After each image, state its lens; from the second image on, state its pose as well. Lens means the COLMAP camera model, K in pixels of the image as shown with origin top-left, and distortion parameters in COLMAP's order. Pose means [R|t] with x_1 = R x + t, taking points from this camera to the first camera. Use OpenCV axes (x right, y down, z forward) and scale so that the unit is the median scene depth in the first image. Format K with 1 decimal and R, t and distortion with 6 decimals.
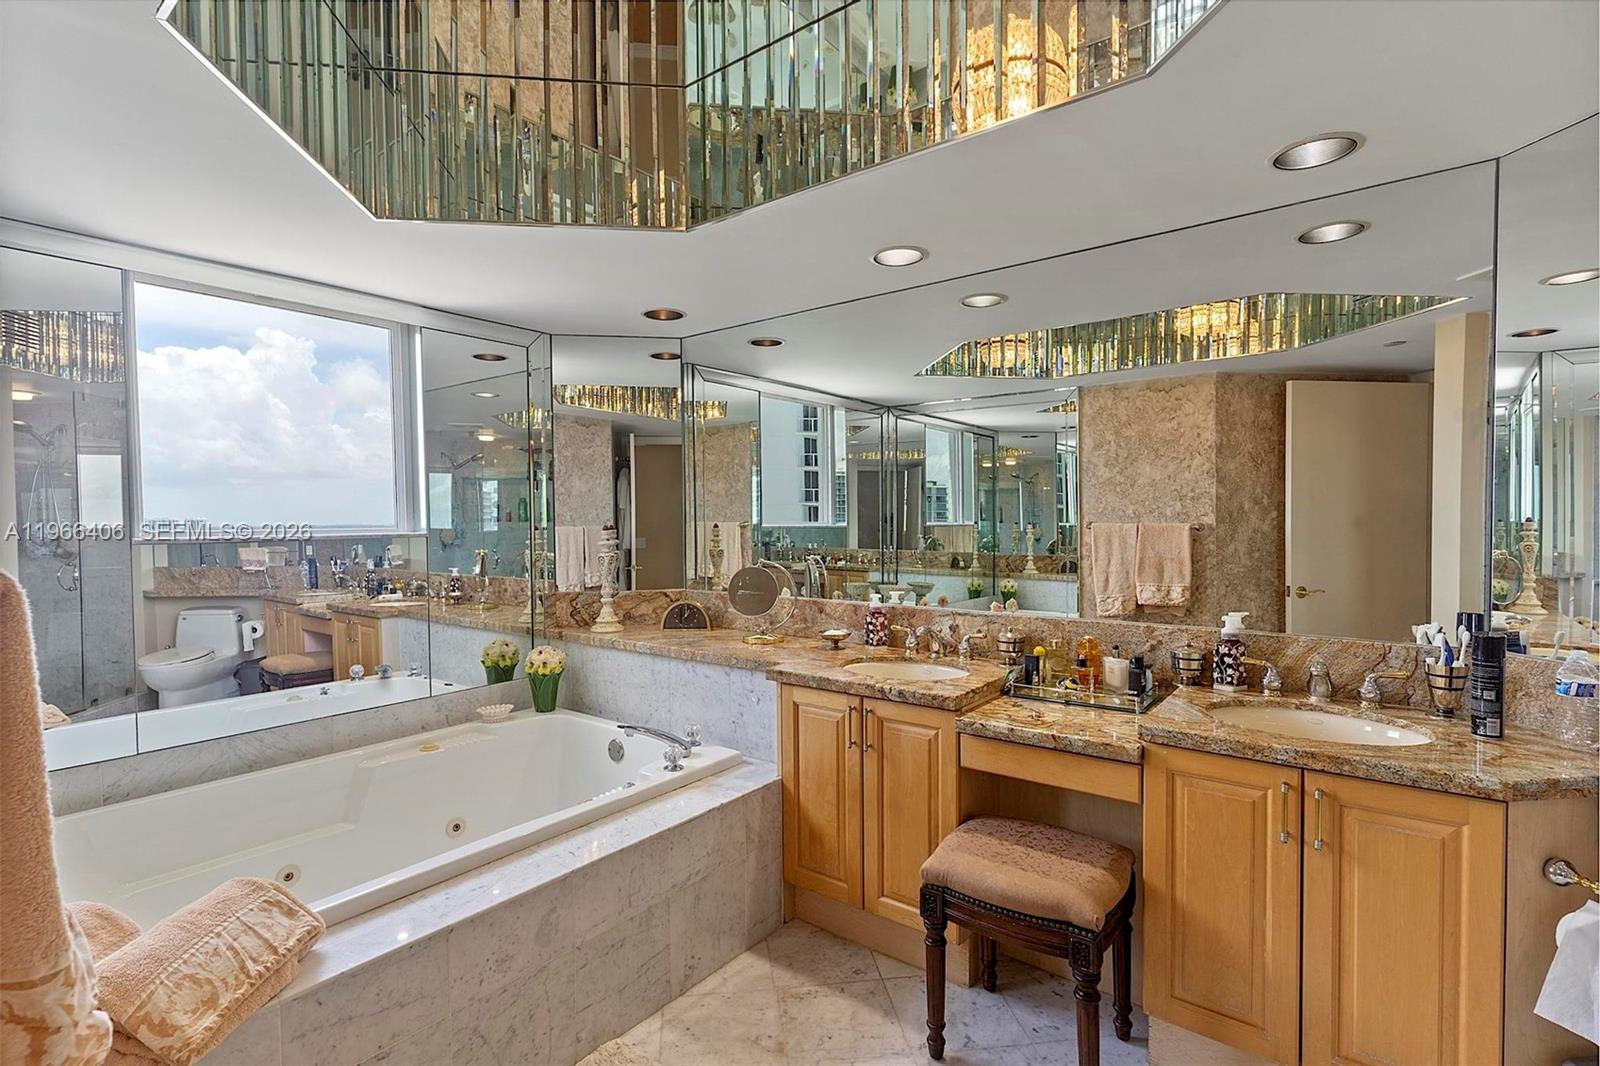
lens RADIAL K [[755.5, 0, 789.9], [0, 755.5, 530.7], [0, 0, 1]] dist [0.002731, -0.000050]
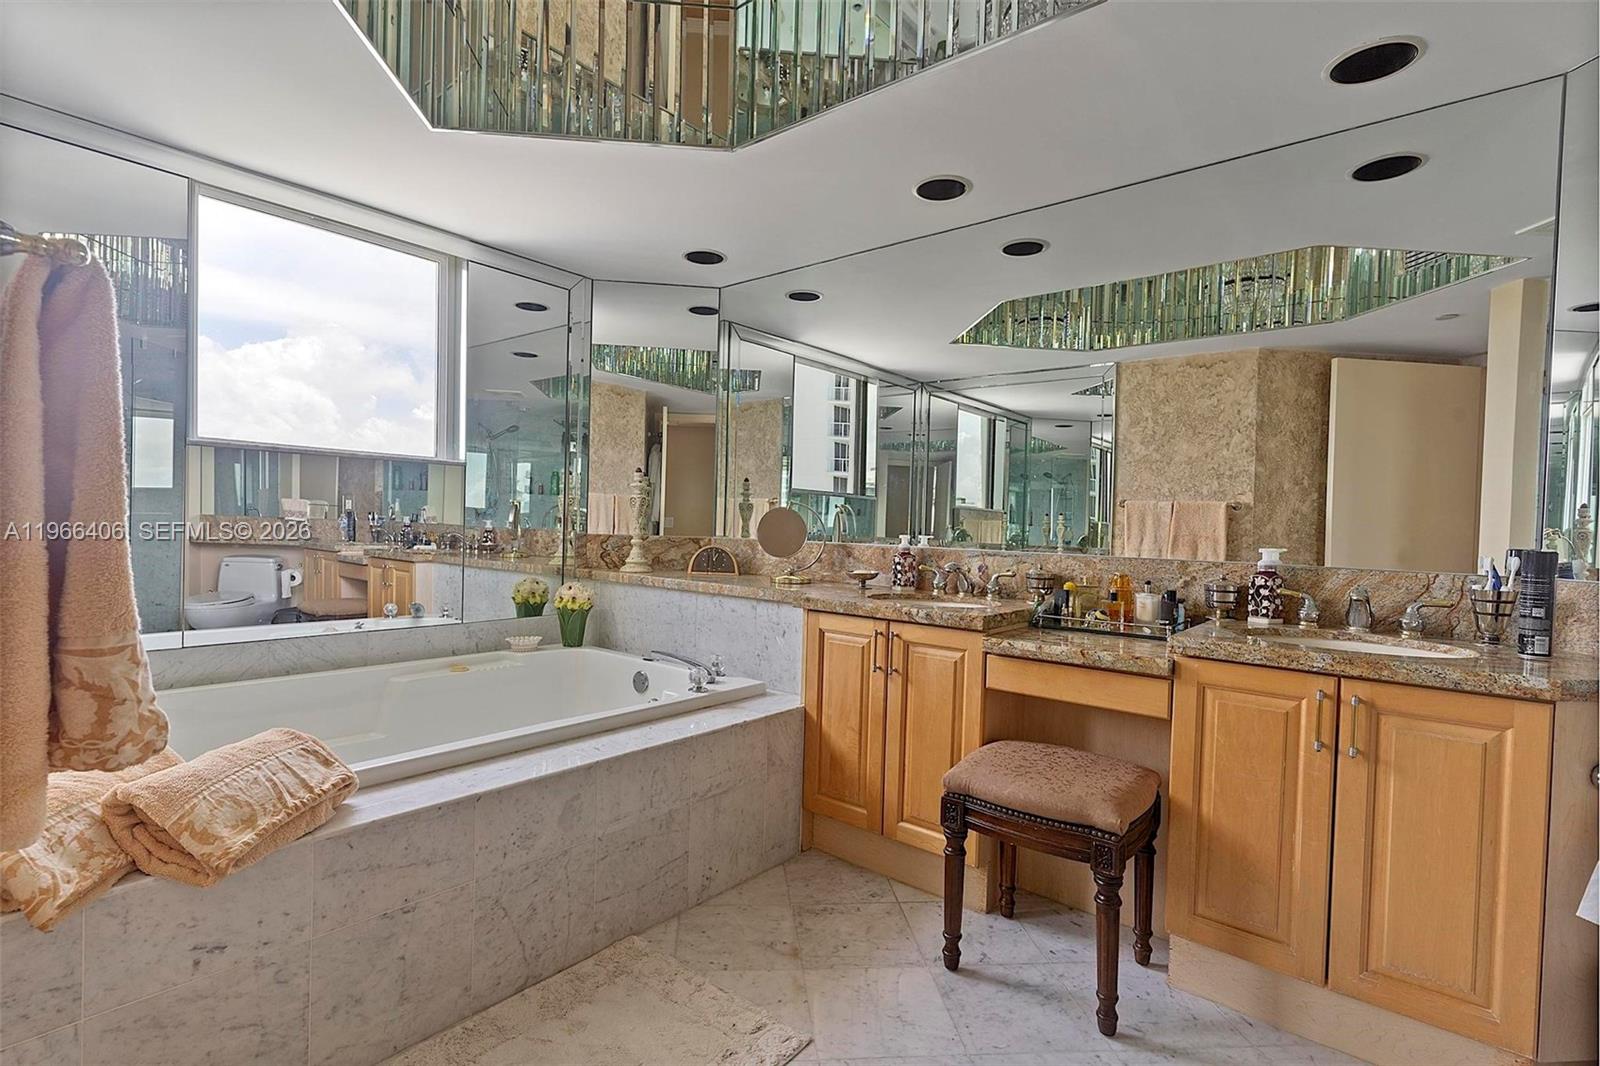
lens RADIAL K [[755.5, 0, 790.1], [0, 755.5, 529.8], [0, 0, 1]] dist [0.002731, -0.000050]
pose [[0.998632, 0.039126, -0.034701, -0.004585], [-0.039382, 0.999201, -0.006743, 0.104117], [0.034410, 0.008100, 0.999375, -0.004339]]
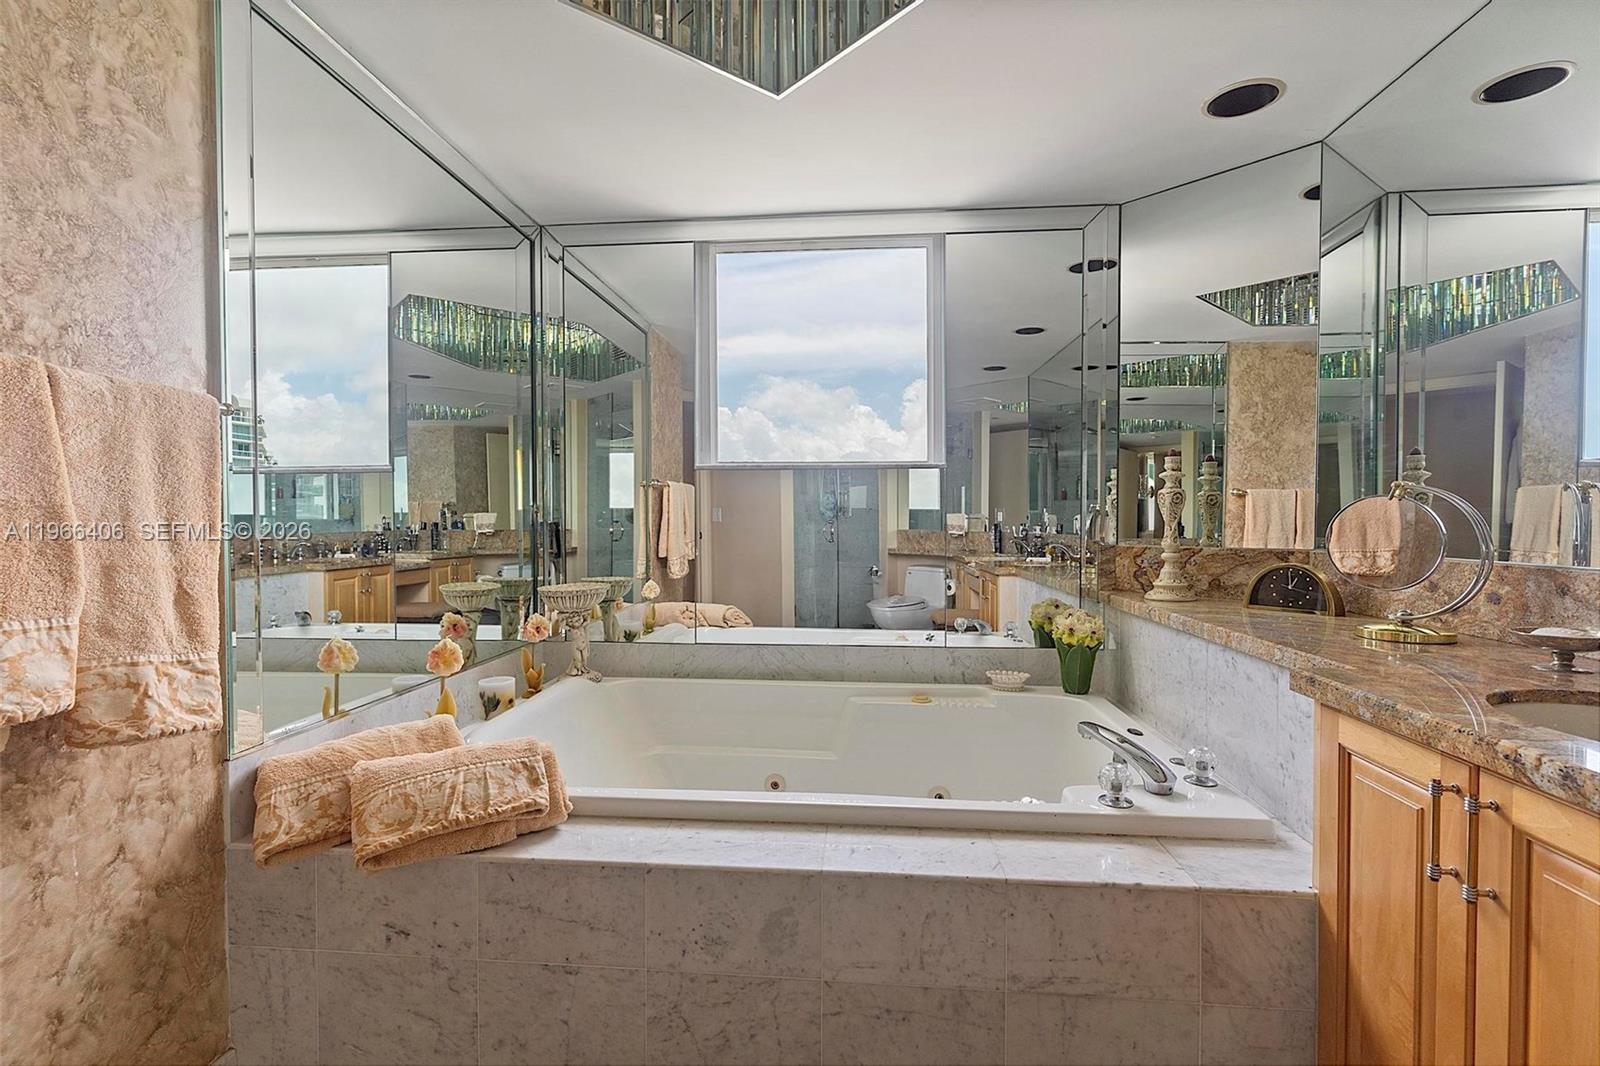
lens RADIAL K [[755.5, 0, 793.2], [0, 755.5, 538.2], [0, 0, 1]] dist [0.002731, -0.000050]
pose [[0.540810, 0.029473, -0.840628, 0.219426], [-0.020292, 0.999552, 0.021991, 0.092652], [0.840900, 0.005165, 0.541166, 0.452496]]
